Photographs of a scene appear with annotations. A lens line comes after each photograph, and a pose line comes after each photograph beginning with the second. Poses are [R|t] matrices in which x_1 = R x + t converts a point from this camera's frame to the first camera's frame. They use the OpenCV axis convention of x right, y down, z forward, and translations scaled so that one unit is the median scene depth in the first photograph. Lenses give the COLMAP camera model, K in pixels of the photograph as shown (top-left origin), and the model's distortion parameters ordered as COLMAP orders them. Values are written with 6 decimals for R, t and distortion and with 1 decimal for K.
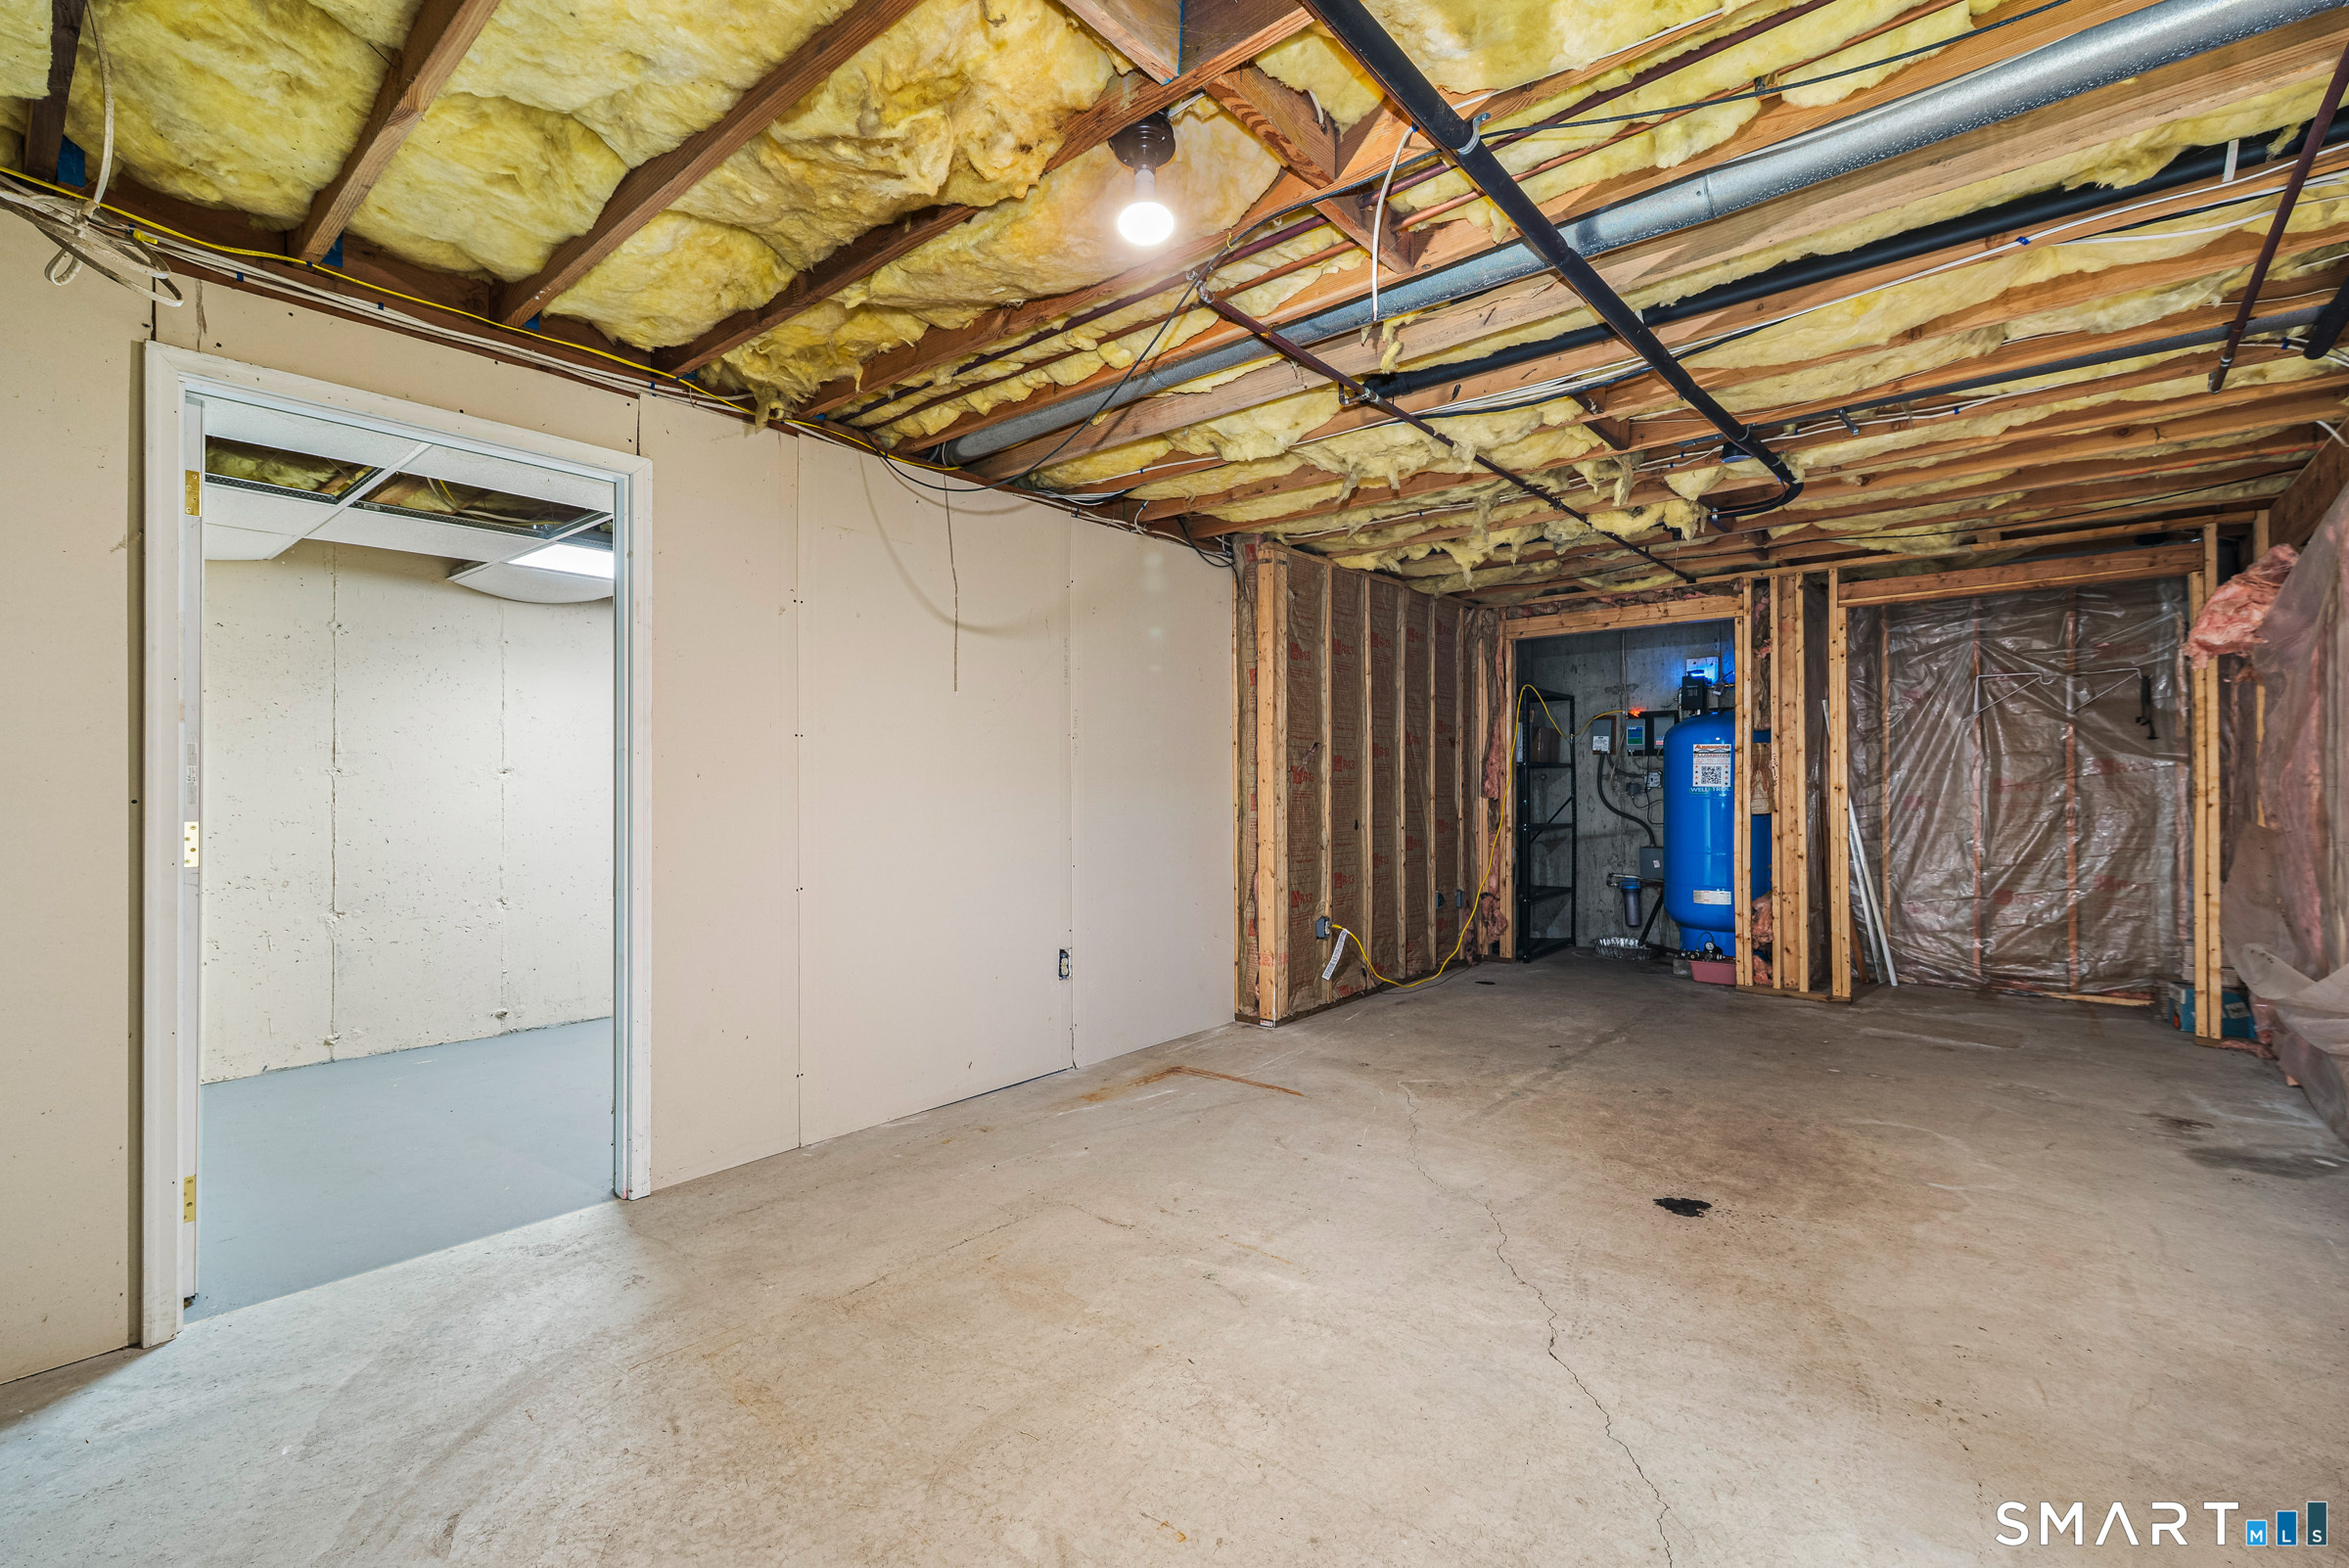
lens RADIAL K [[1032.5, 0, 1181.5], [0, 1032.5, 782.6], [0, 0, 1]] dist [0.012888, -0.001871]
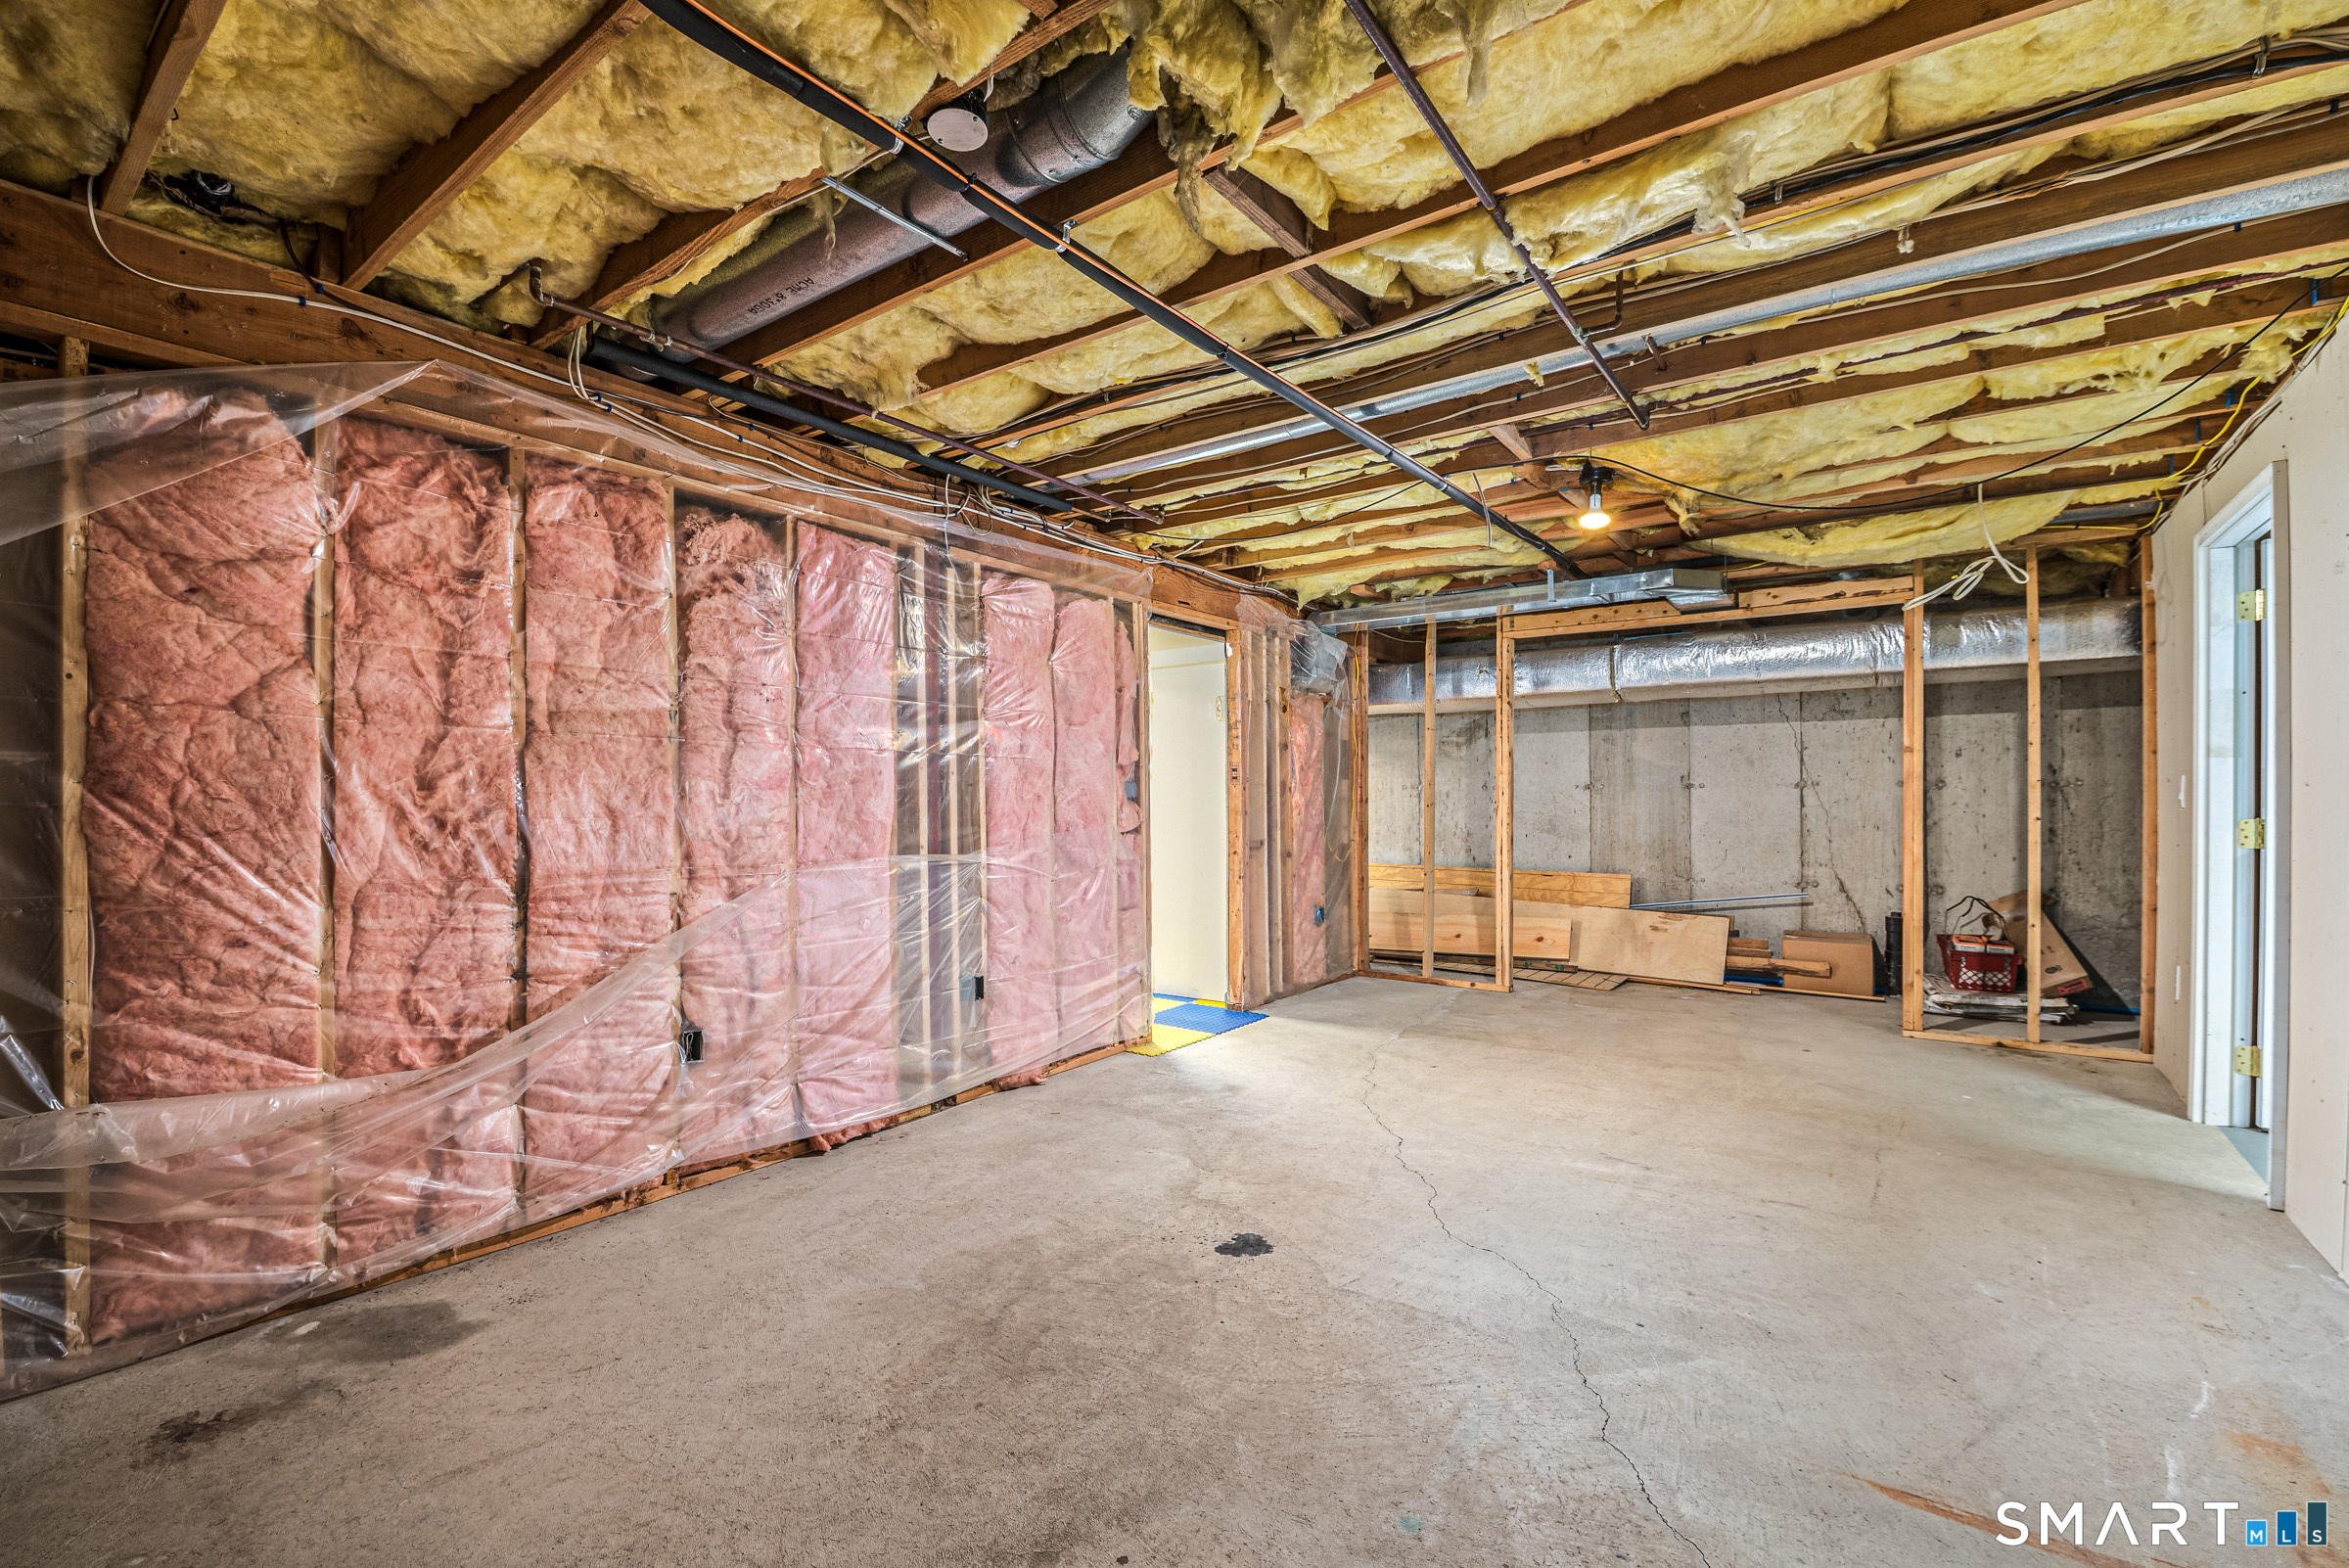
lens RADIAL K [[1032.5, 0, 1171.0], [0, 1032.5, 795.6], [0, 0, 1]] dist [0.012888, -0.001871]
pose [[-0.997691, -0.001759, -0.067891, 0.641747], [-0.001510, 0.999992, -0.003721, 0.002425], [0.067897, -0.003610, -0.997686, 2.015399]]
